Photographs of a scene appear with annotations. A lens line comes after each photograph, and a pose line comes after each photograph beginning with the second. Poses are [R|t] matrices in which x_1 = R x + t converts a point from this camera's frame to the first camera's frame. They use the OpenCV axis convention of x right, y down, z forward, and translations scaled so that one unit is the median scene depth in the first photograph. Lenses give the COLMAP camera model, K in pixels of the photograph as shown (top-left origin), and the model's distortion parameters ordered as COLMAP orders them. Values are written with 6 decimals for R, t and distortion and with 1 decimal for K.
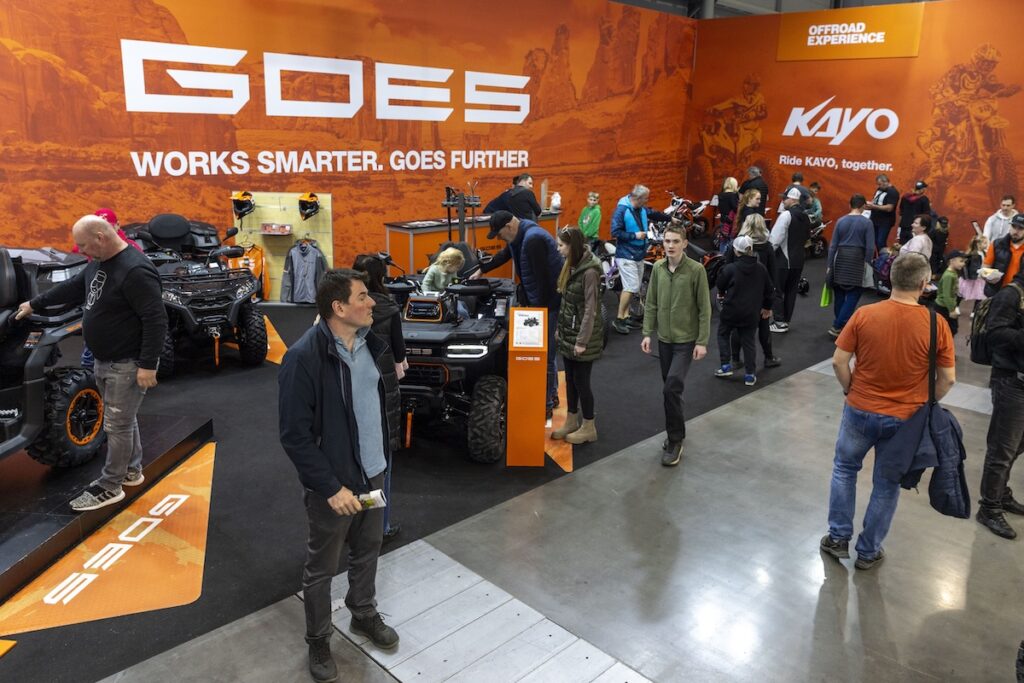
lens RADIAL K [[755.6, 0, 538.9], [0, 755.6, 299.4], [0, 0, 1]] dist [-0.010574, -0.007898]
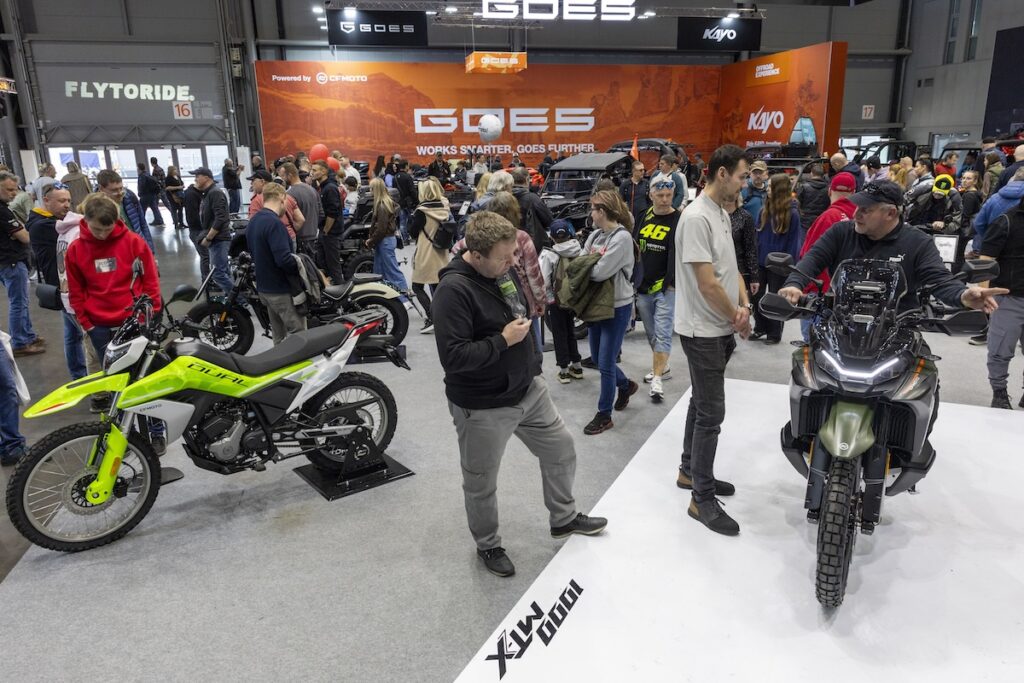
lens RADIAL K [[753.7, 0, 536.9], [0, 753.7, 343.9], [0, 0, 1]] dist [0.013648, -0.008110]
pose [[0.843727, 0.094940, -0.528309, 1.109436], [-0.080975, 0.995483, 0.049573, 0.290726], [0.530629, 0.000954, 0.847604, -0.942639]]
